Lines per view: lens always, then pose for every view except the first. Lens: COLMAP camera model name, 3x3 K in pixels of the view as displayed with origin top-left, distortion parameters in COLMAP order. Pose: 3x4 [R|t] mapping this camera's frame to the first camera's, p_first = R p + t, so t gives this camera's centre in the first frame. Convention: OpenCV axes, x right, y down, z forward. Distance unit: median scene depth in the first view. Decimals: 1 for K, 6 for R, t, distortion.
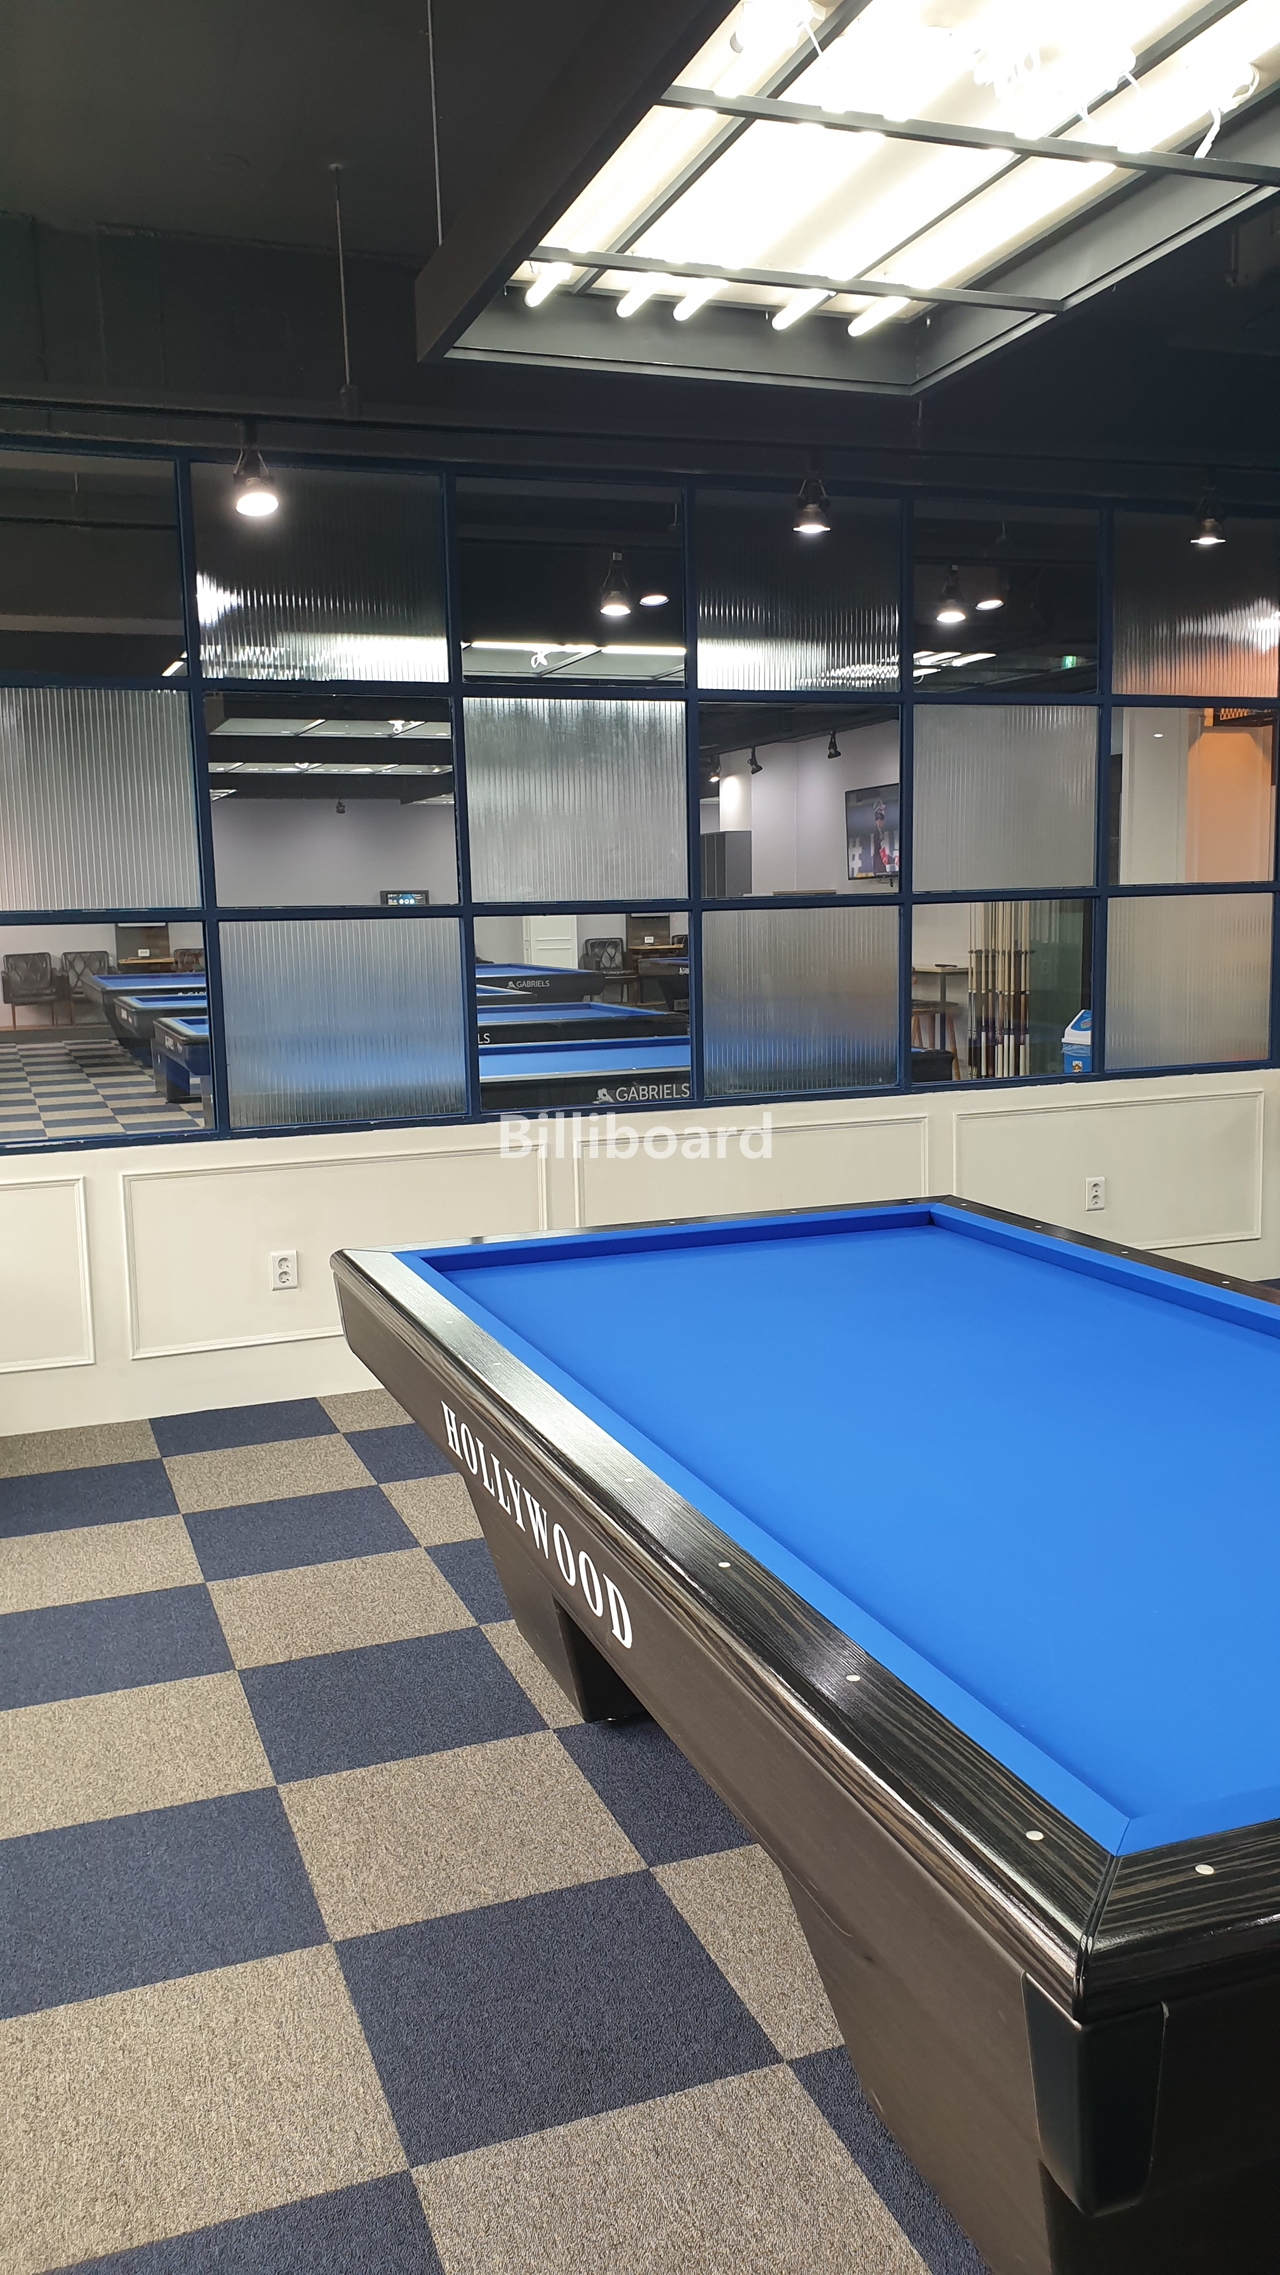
lens RADIAL K [[1738.5, 0, 640.0], [0, 1738.5, 1137.5], [0, 0, 1]] dist [0.193583, -0.312995]
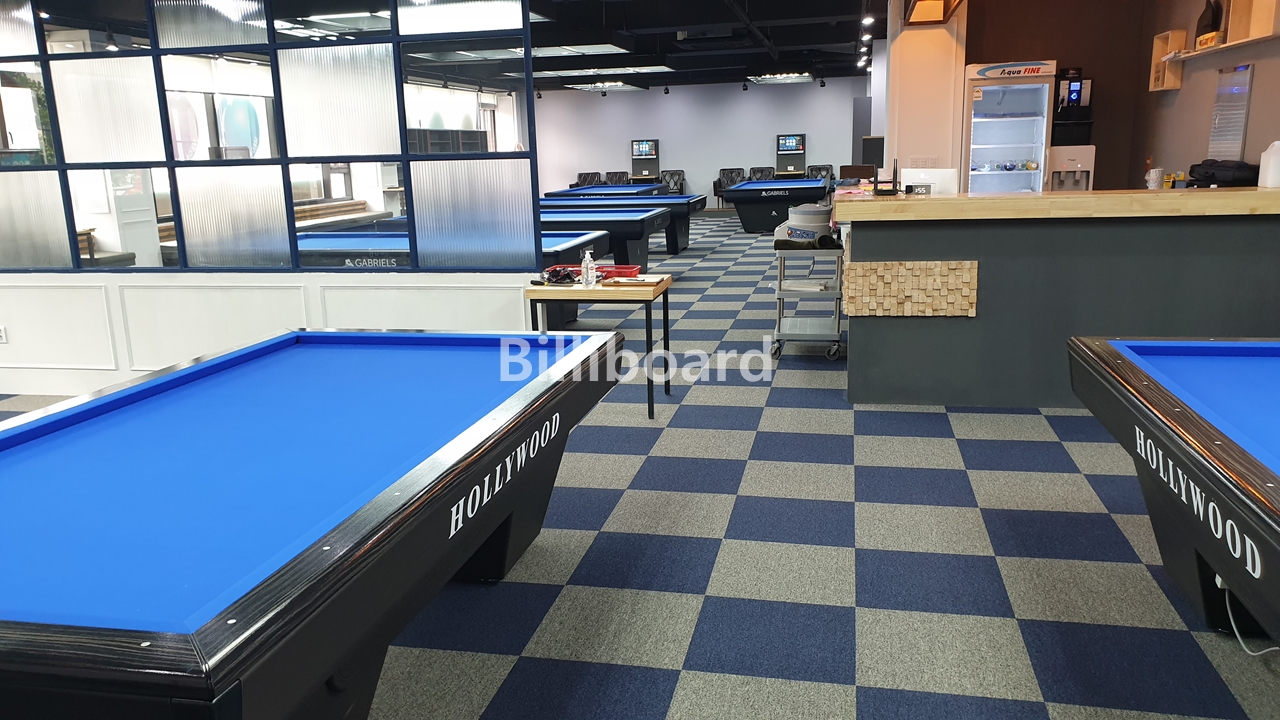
lens RADIAL K [[978.2, 0, 640.0], [0, 978.2, 360.0], [0, 0, 1]] dist [0.193583, -0.312995]
pose [[0.839803, 0.110818, -0.531460, 0.805190], [-0.061616, 0.992075, 0.109500, -0.055708], [0.539383, -0.059212, 0.839976, 0.264247]]
